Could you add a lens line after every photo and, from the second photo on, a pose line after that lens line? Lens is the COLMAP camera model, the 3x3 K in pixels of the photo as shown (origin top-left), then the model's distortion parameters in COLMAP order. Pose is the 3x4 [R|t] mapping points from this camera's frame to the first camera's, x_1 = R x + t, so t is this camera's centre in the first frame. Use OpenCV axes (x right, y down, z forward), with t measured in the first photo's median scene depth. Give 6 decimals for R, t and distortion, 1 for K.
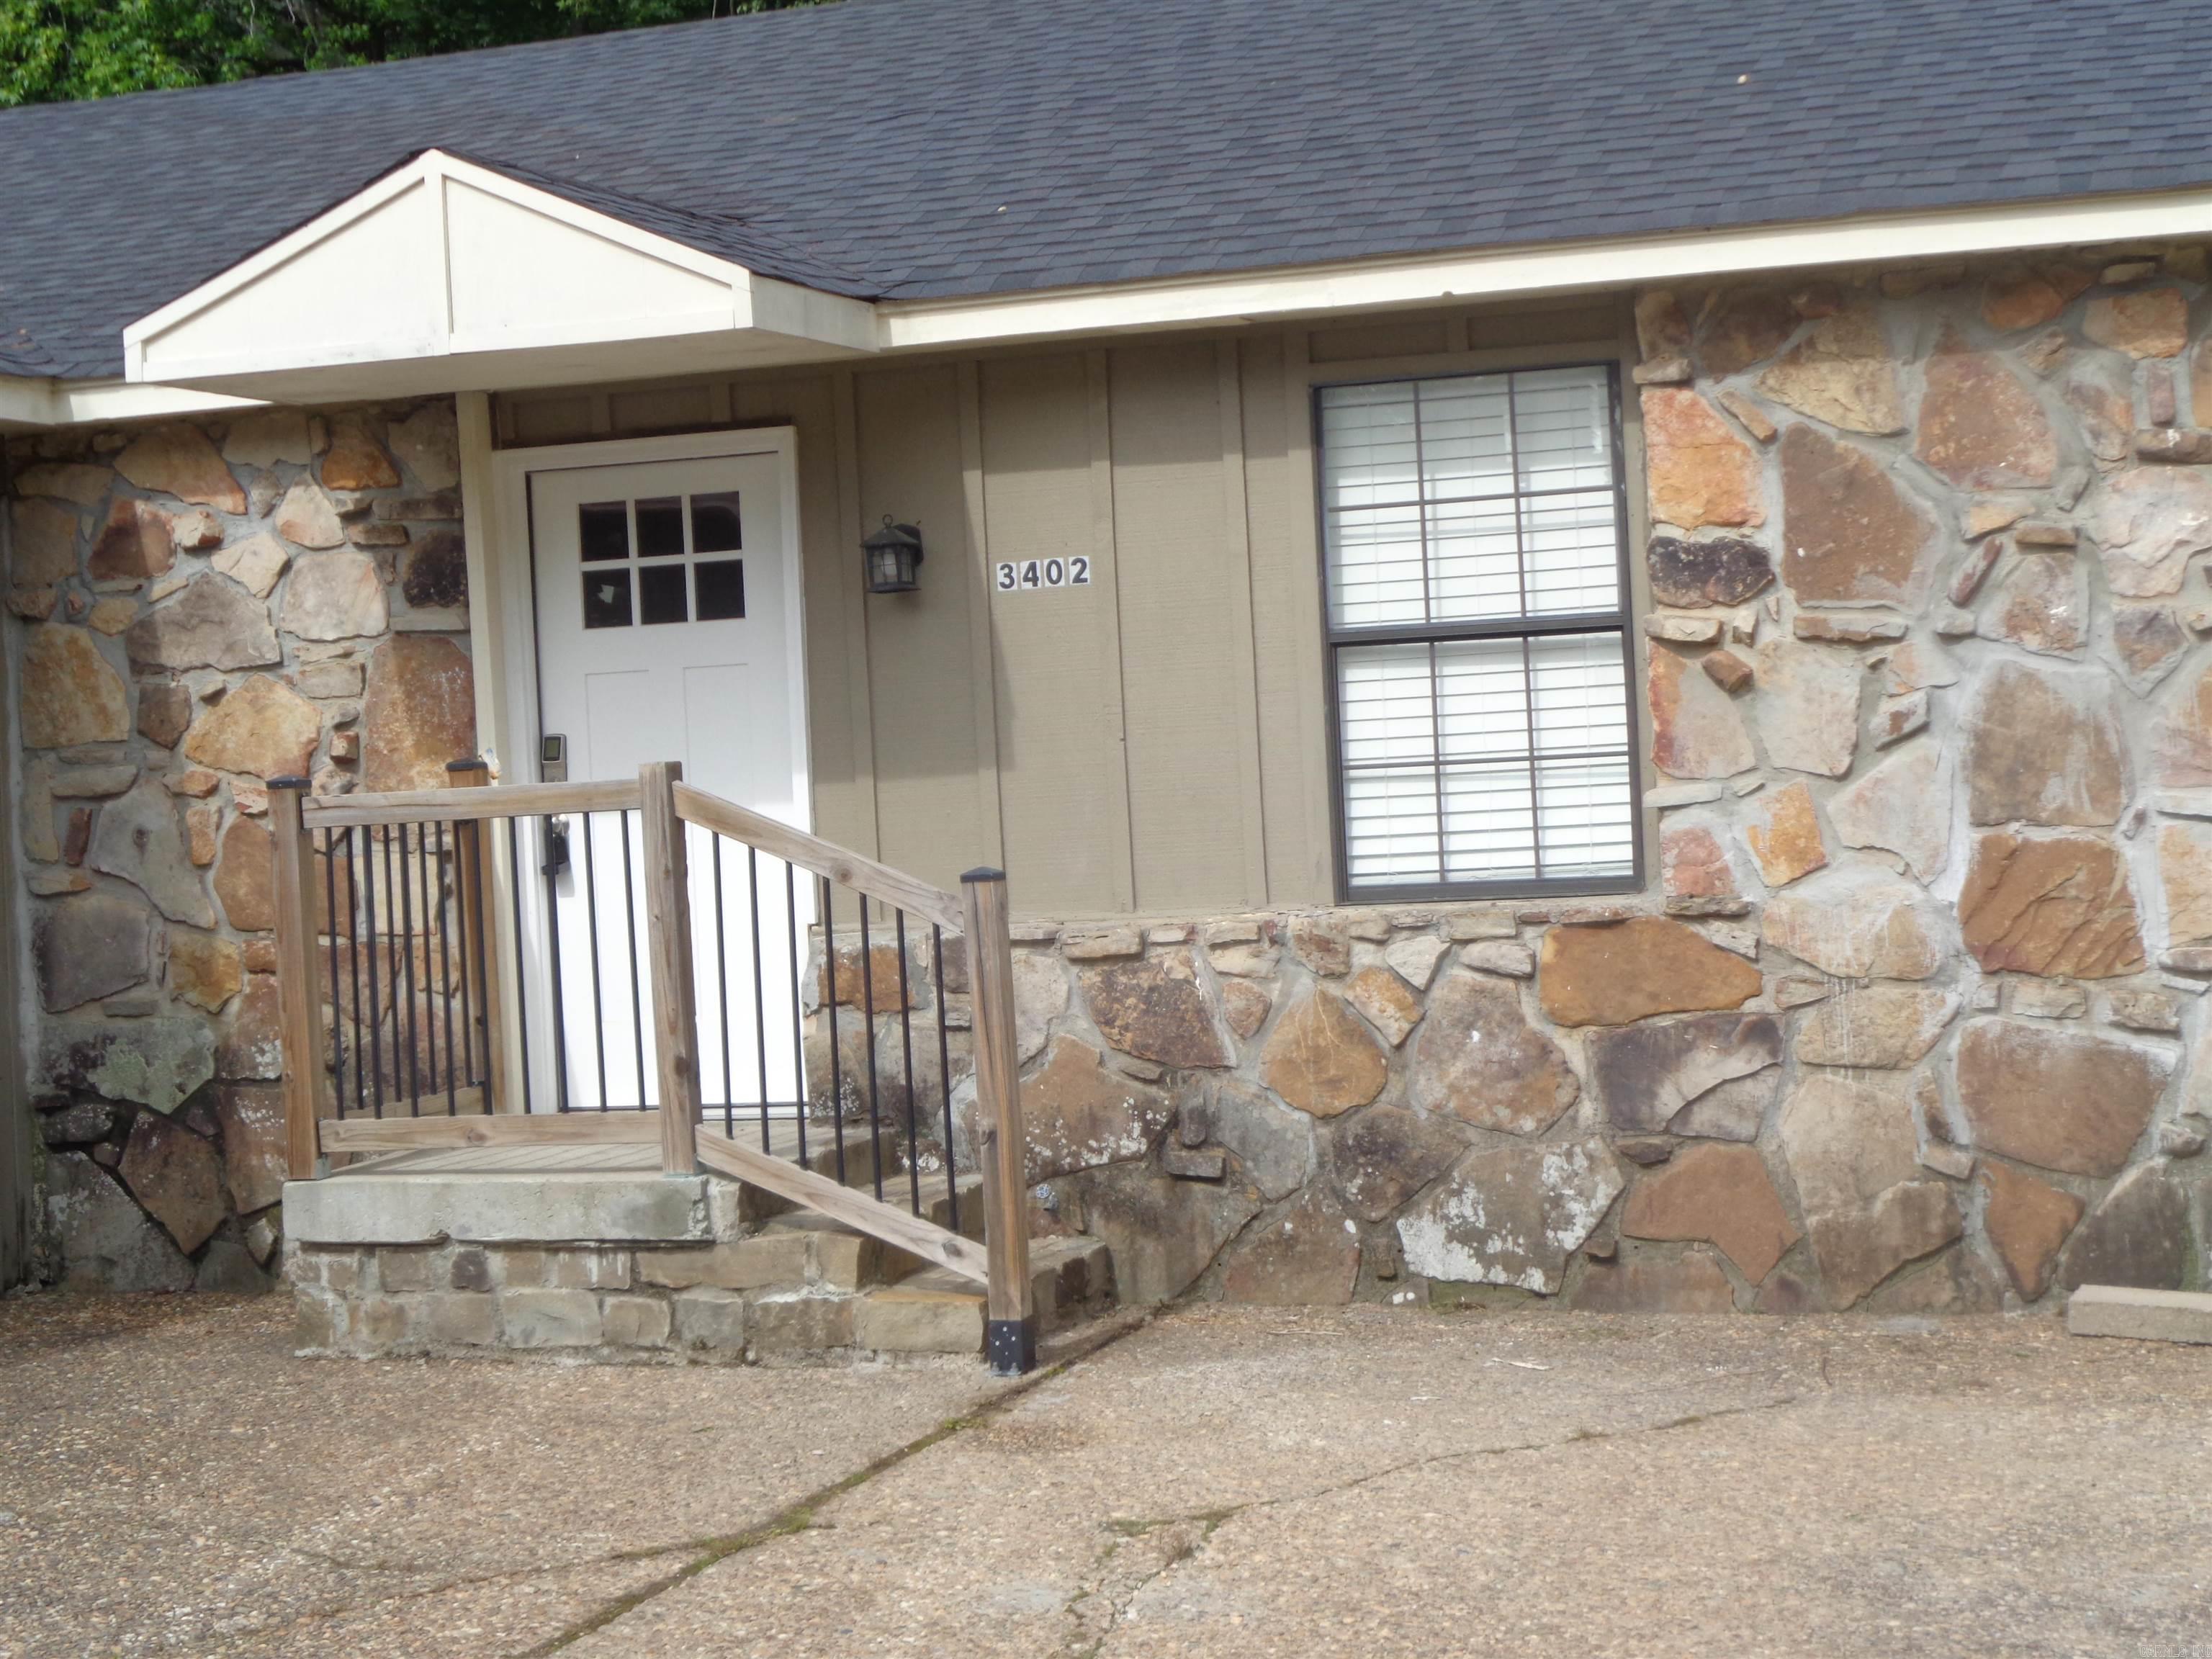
lens RADIAL K [[3750.1, 0, 1161.3], [0, 3750.1, 834.5], [0, 0, 1]] dist [-0.005041, -0.123123]
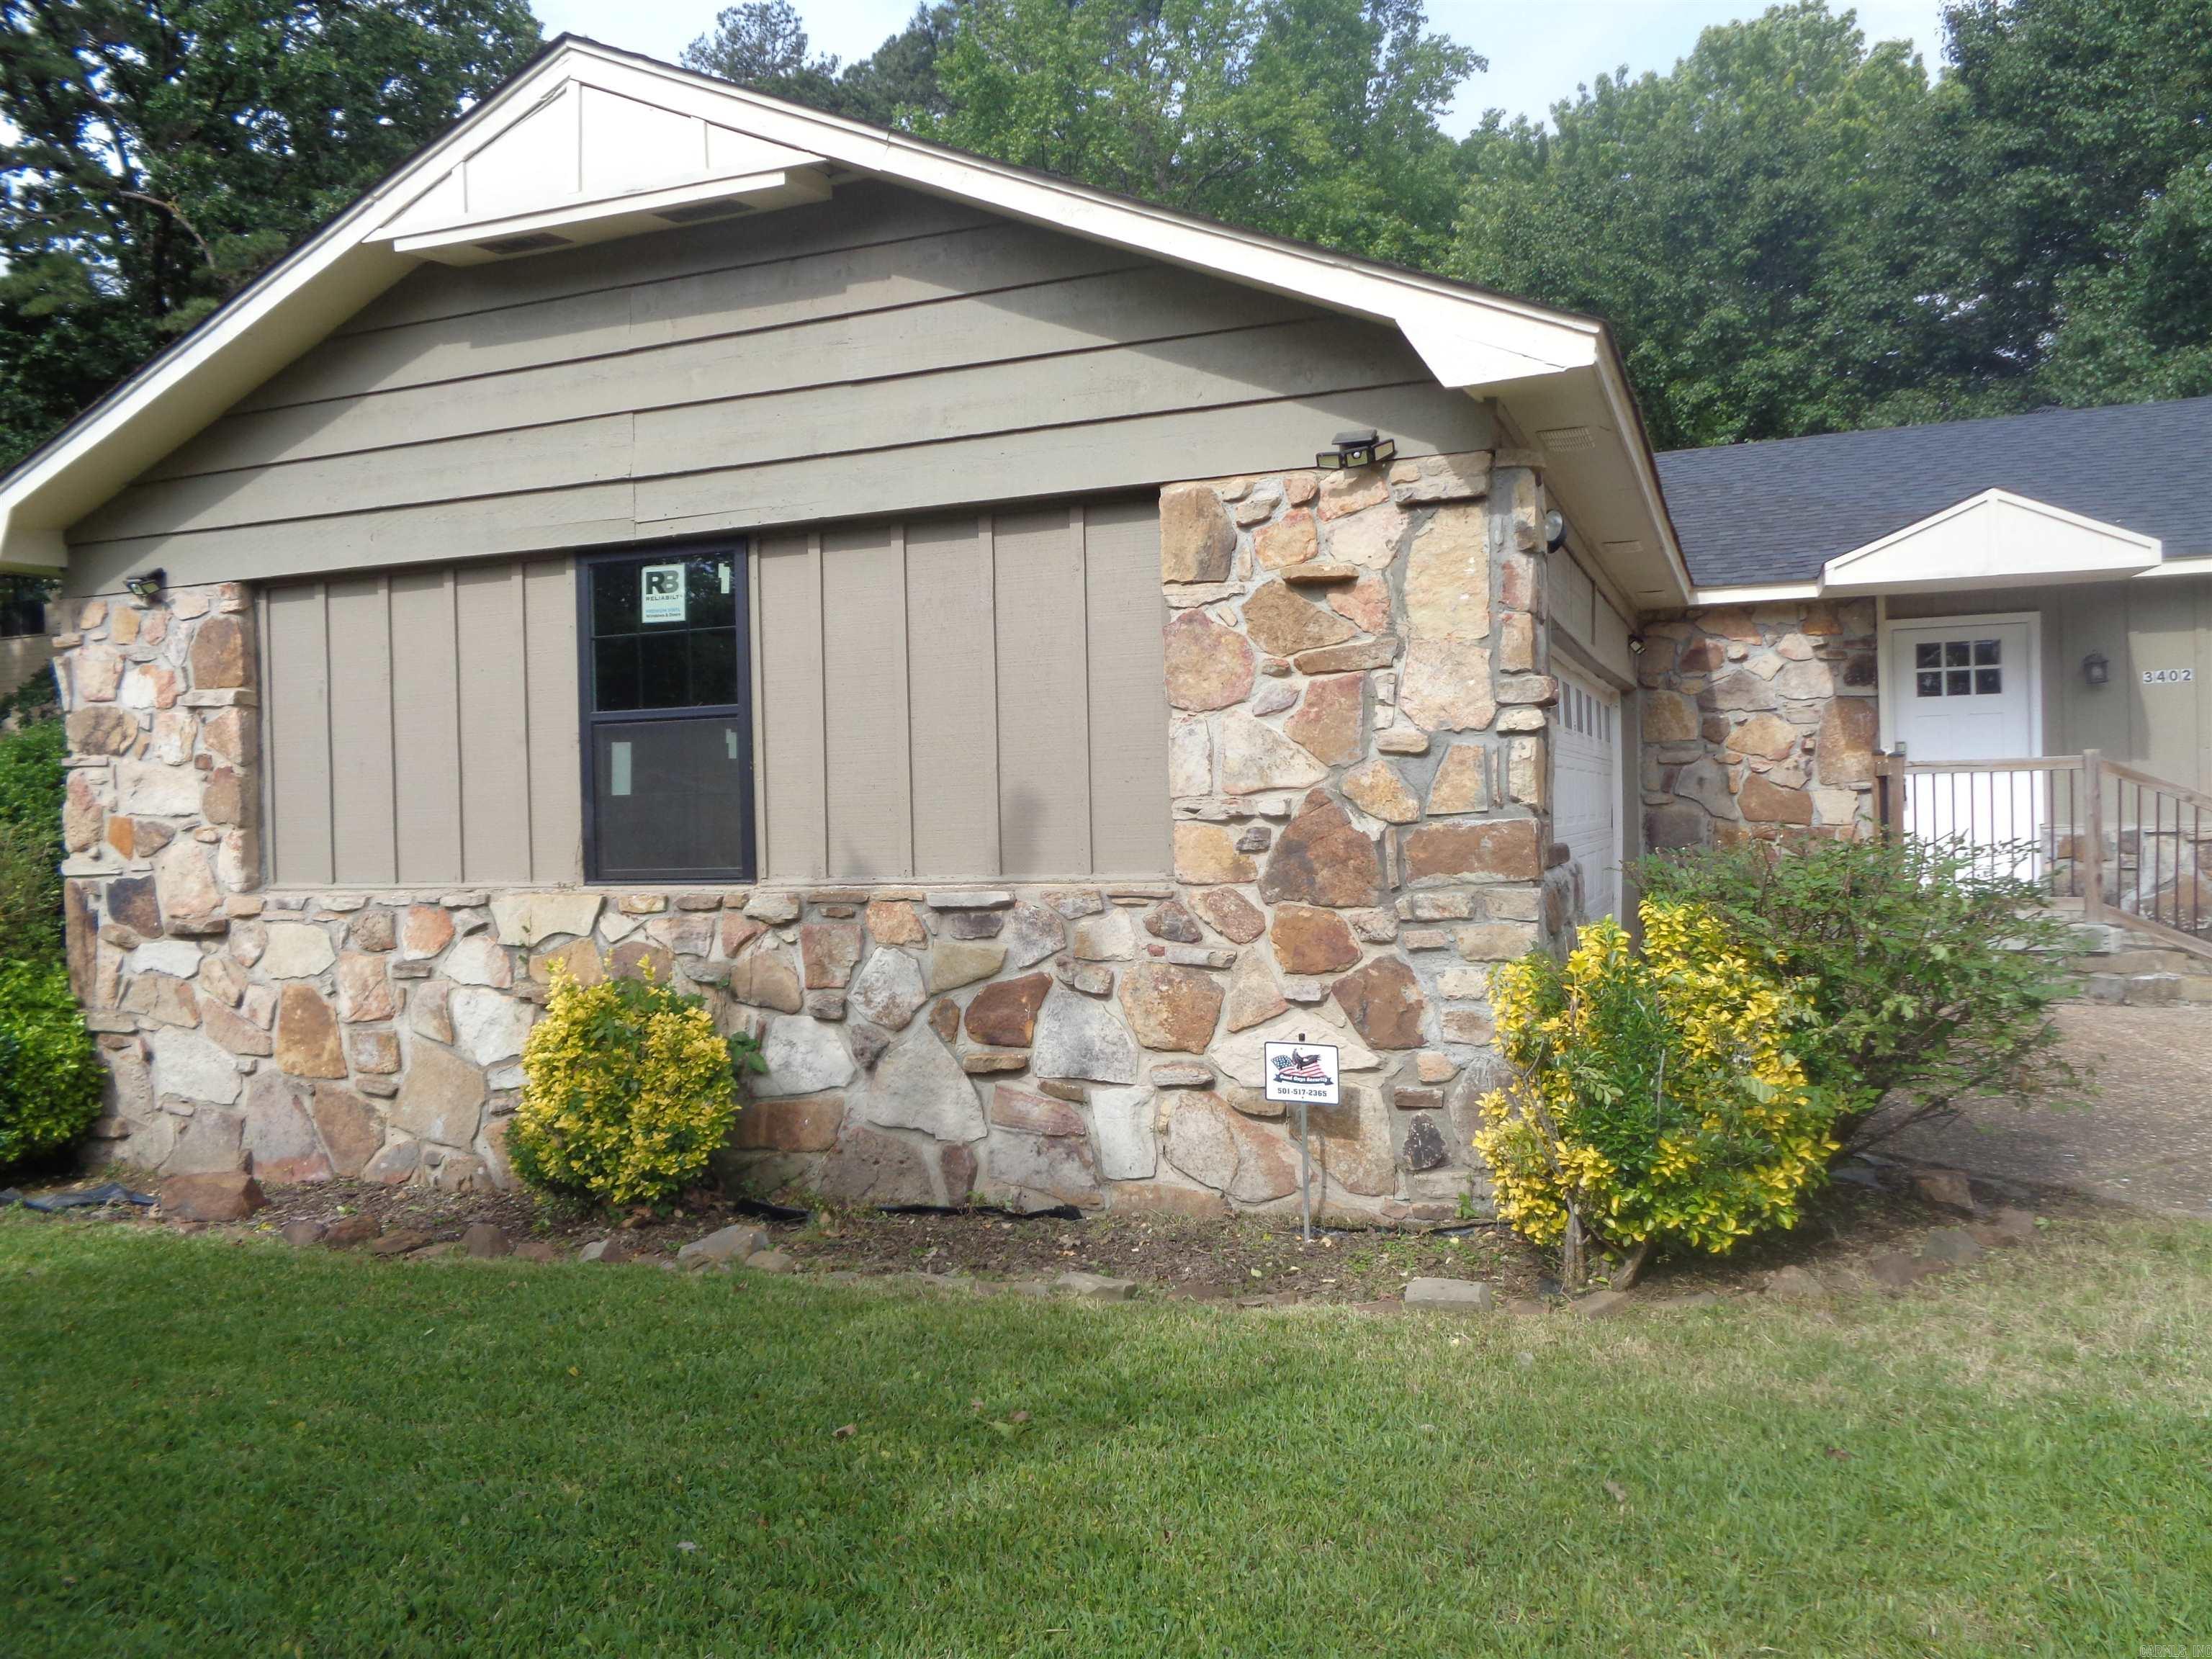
lens RADIAL K [[1661.2, 0, 1106.0], [0, 1661.2, 829.5], [0, 0, 1]] dist [-0.007768, -0.001073]
pose [[0.996696, 0.028622, -0.076008, -0.631342], [-0.028477, 0.999590, 0.002991, 0.043102], [0.076063, -0.000817, 0.997103, -0.080221]]
